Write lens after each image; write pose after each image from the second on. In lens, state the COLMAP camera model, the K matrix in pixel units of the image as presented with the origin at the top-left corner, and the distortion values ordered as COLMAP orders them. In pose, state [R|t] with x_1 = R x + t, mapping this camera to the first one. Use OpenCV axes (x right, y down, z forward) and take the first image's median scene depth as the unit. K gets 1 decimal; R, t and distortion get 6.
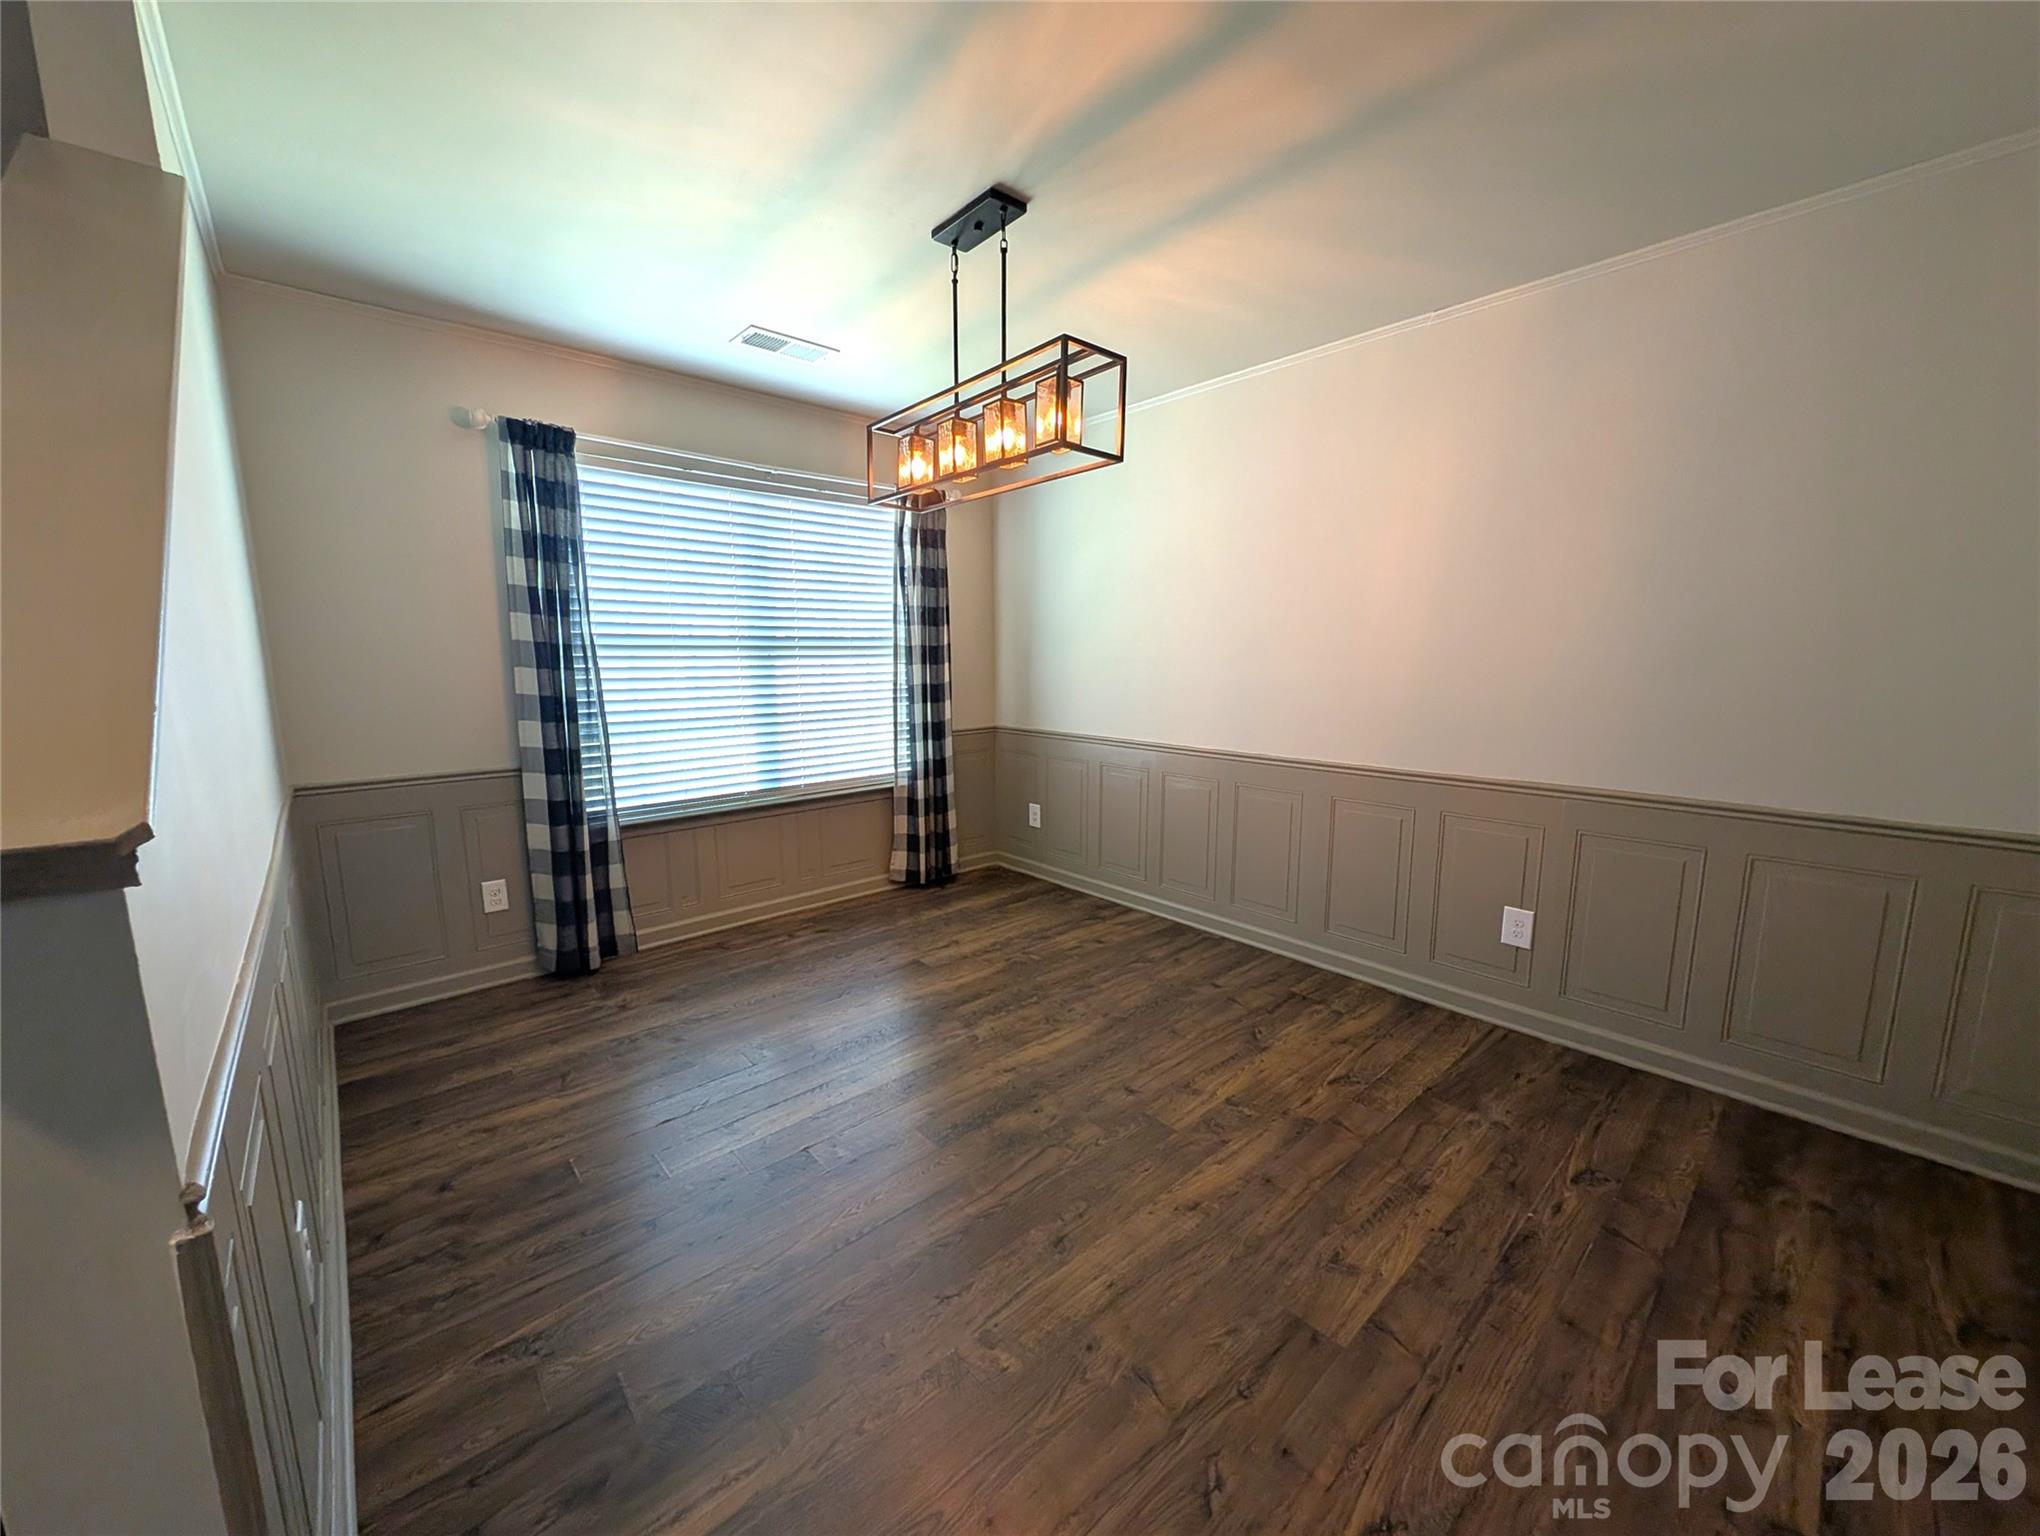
lens RADIAL K [[762.0, 0, 1021.4], [0, 762.0, 766.2], [0, 0, 1]] dist [0.027918, -0.017451]
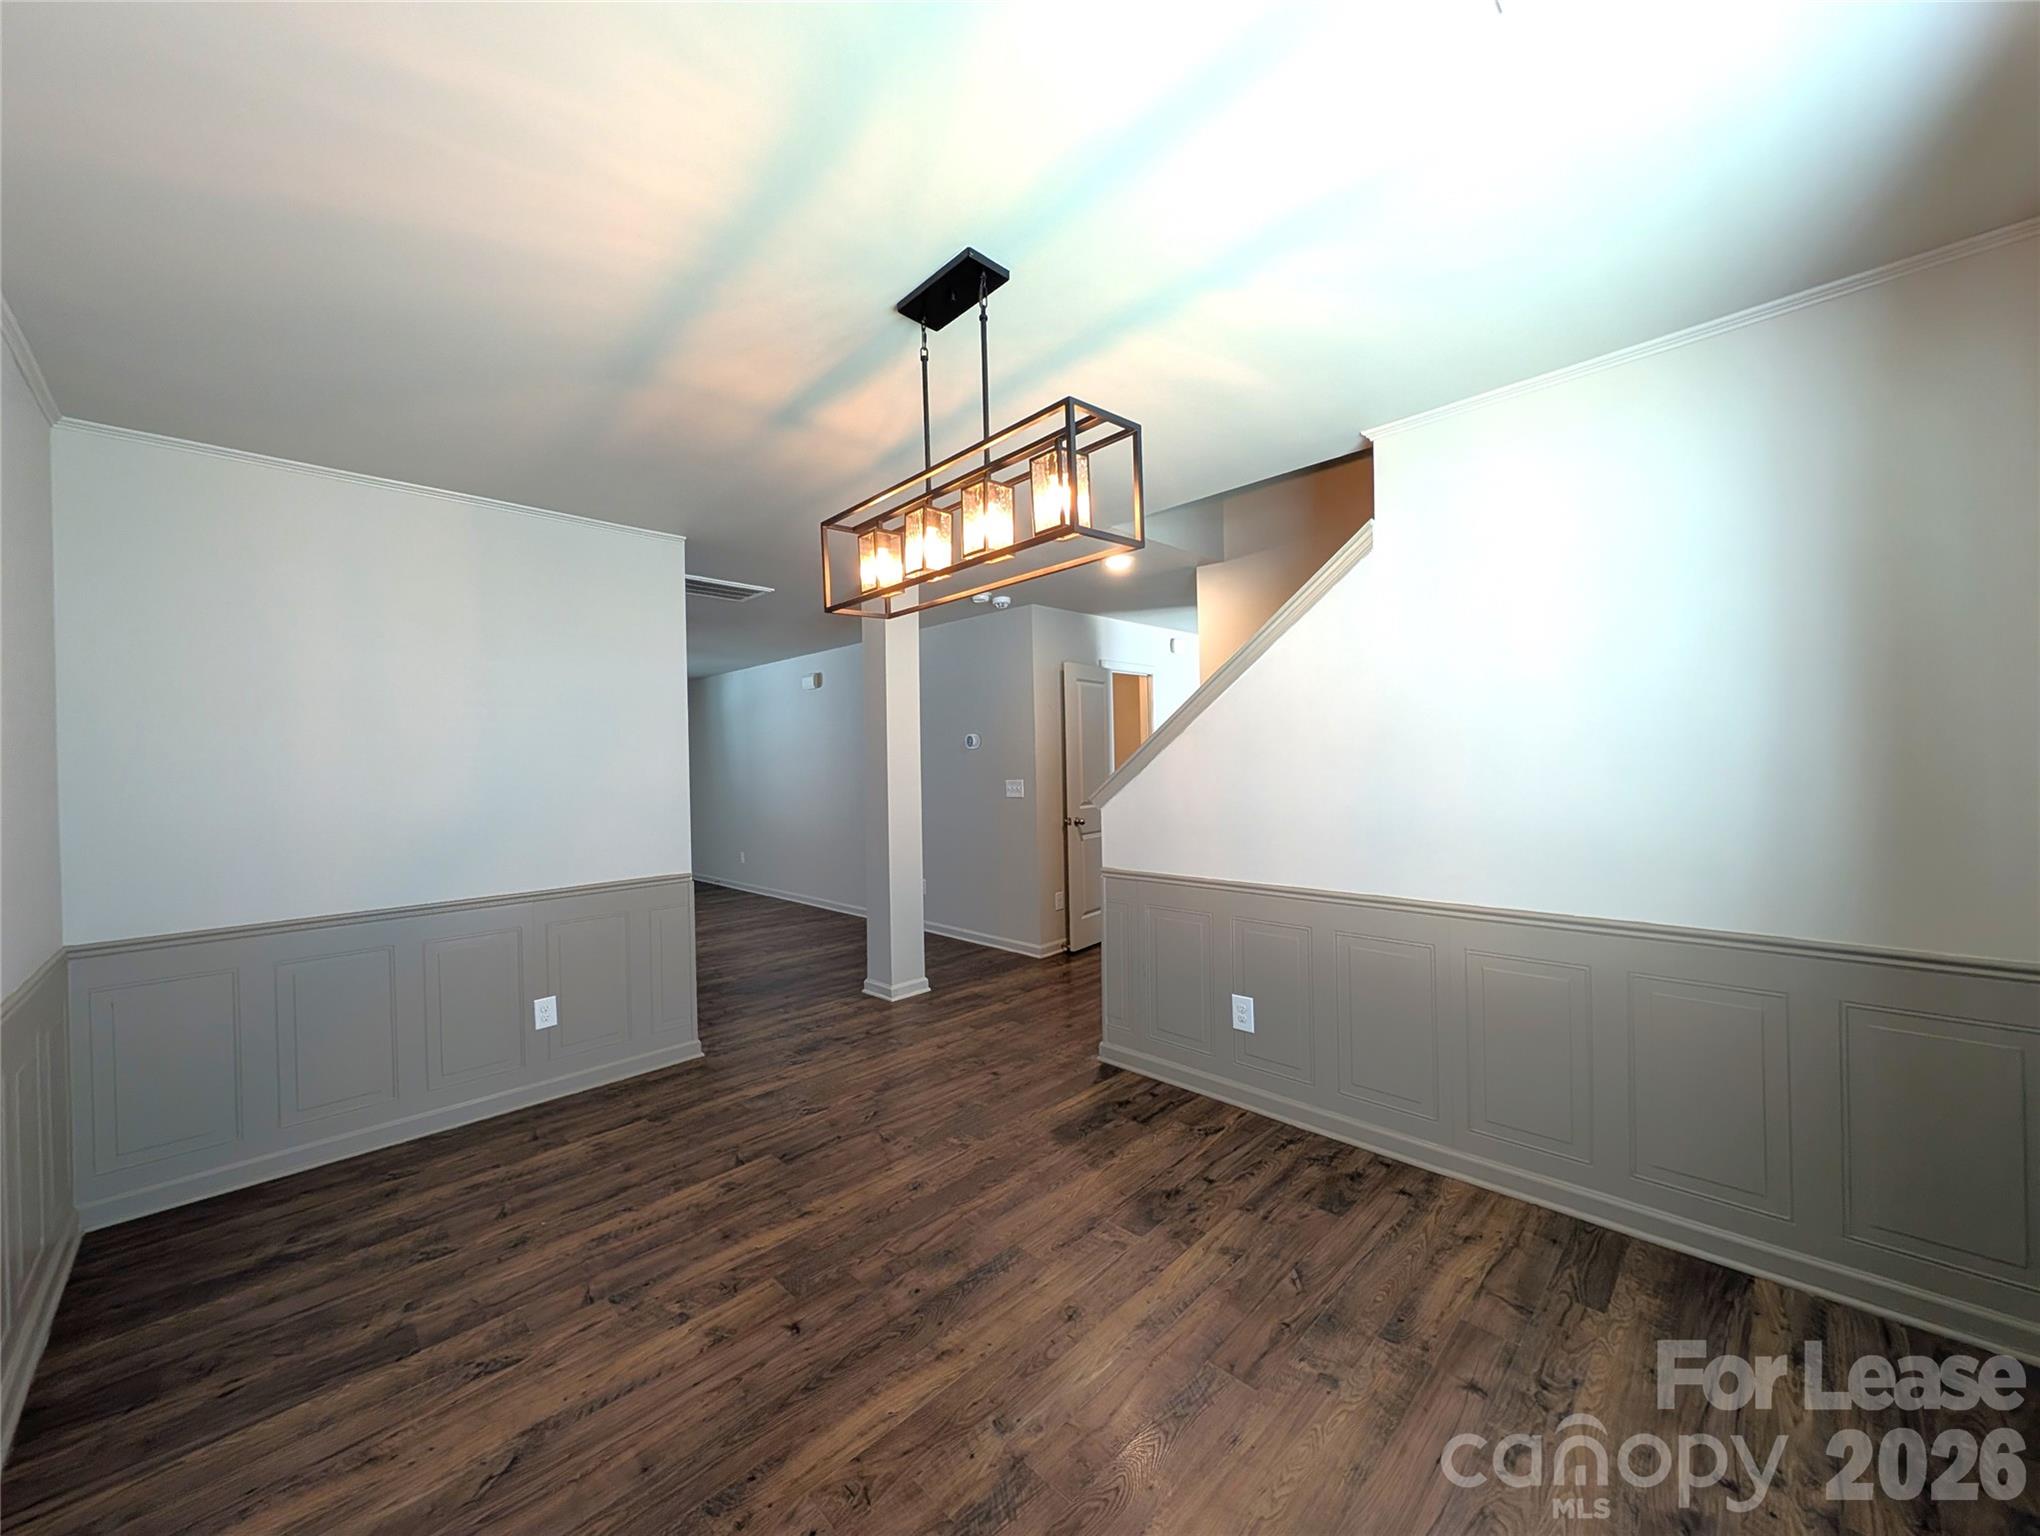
lens RADIAL K [[765.3, 0, 1017.6], [0, 765.3, 760.9], [0, 0, 1]] dist [0.026801, -0.013209]
pose [[-0.998377, 0.025719, -0.050817, -0.071159], [0.017913, 0.988751, 0.148495, -0.307065], [0.054065, 0.147344, -0.987607, 1.894834]]
